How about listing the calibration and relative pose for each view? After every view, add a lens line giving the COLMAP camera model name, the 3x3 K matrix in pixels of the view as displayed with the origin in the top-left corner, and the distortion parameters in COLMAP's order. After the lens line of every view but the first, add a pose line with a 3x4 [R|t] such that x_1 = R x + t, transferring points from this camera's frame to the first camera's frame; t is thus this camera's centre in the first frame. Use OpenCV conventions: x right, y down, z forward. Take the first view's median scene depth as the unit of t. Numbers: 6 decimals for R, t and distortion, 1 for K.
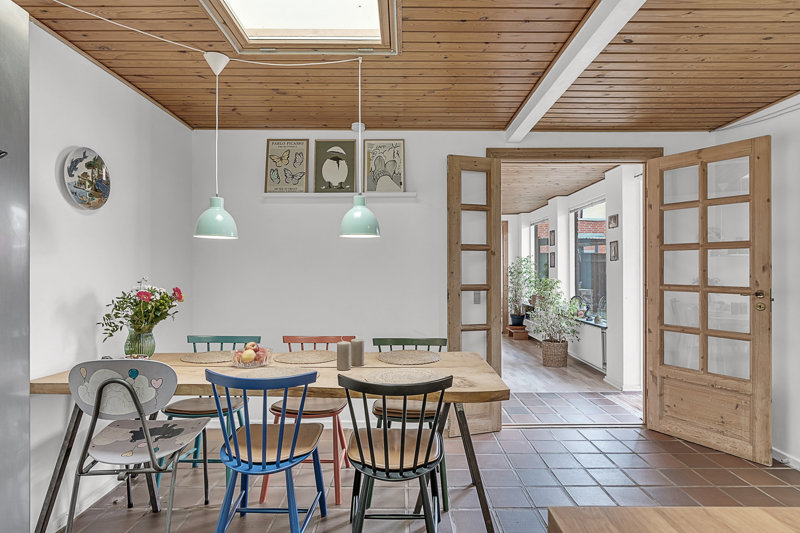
lens RADIAL K [[426.6, 0, 400.0], [0, 426.6, 266.5], [0, 0, 1]] dist [0.000362, 0.000179]
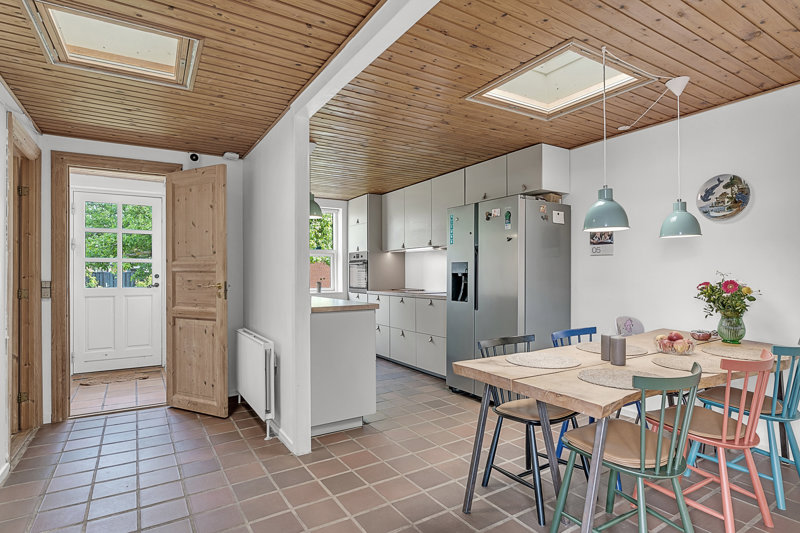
lens RADIAL K [[426.6, 0, 400.0], [0, 426.6, 266.5], [0, 0, 1]] dist [0.000362, 0.000179]
pose [[-0.849573, -0.005871, -0.527438, 0.554008], [0.009830, 0.999588, -0.026961, 0.024815], [0.527379, -0.028090, -0.849166, 1.065866]]
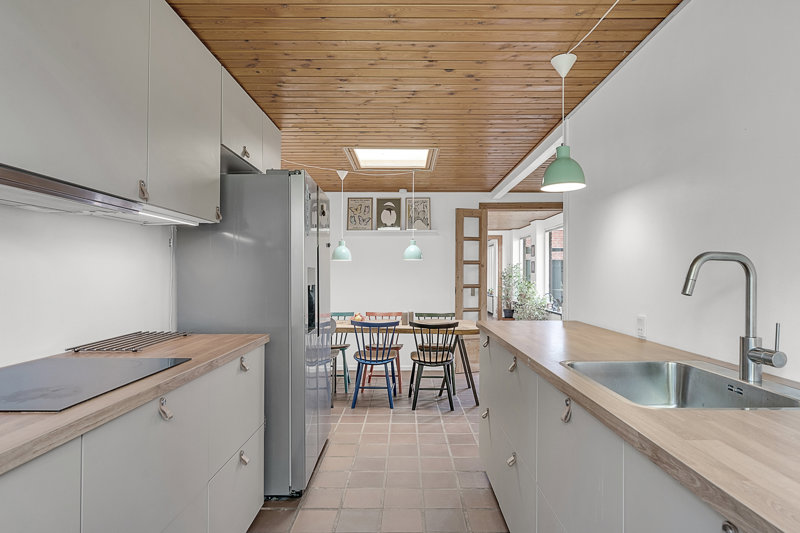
lens RADIAL K [[430.0, 0, 403.5], [0, 430.0, 289.5], [0, 0, 1]] dist [0.000380, 0.000042]
pose [[0.999995, -0.000516, -0.002988, -0.089442], [0.000656, 0.998900, 0.046894, -0.017706], [0.002960, -0.046896, 0.998895, -0.706053]]
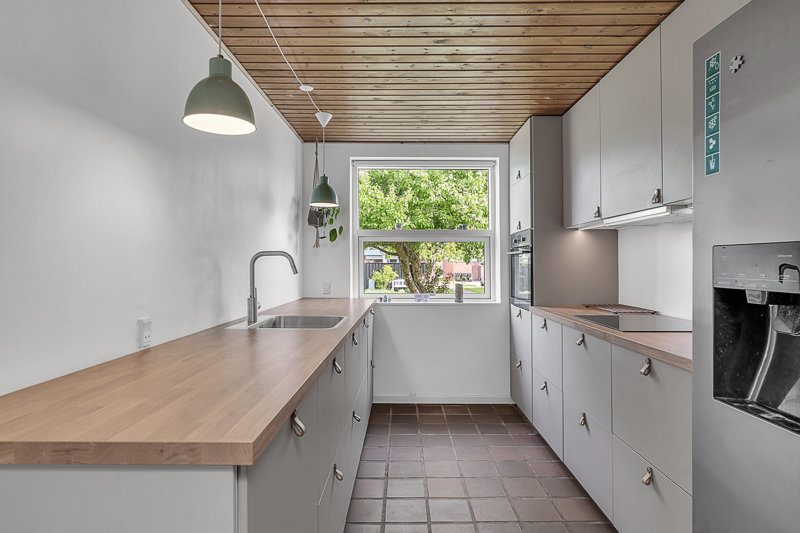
lens RADIAL K [[436.6, 0, 400.2], [0, 436.6, 262.1], [0, 0, 1]] dist [0.001841, 0.000541]
pose [[-0.999990, -0.000479, 0.004467, -0.023874], [-0.000564, 0.999820, -0.018960, -0.001671], [-0.004457, -0.018962, -0.999810, 0.383706]]
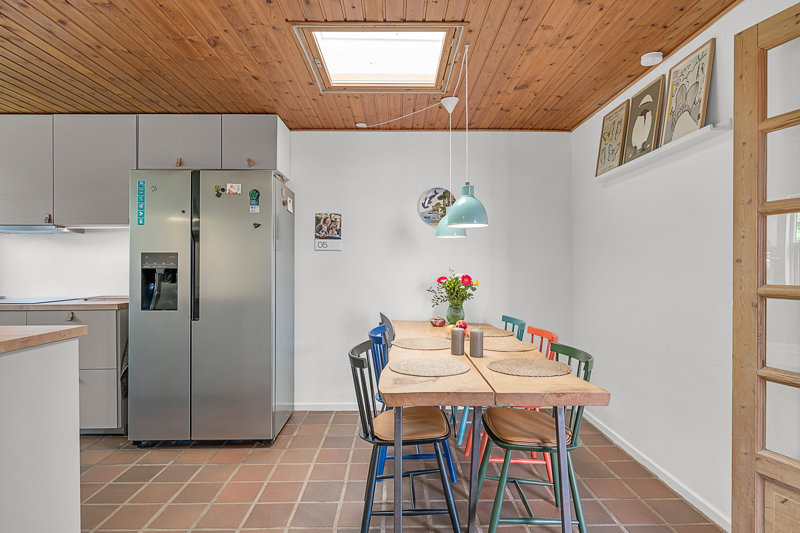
lens RADIAL K [[441.6, 0, 400.0], [0, 441.6, 266.5], [0, 0, 1]] dist [-0.000093, 0.000448]
pose [[0.012185, -0.004751, -0.999914, 0.630178], [0.014517, 0.999884, -0.004574, 0.018549], [0.999820, -0.014460, 0.012252, 0.555696]]
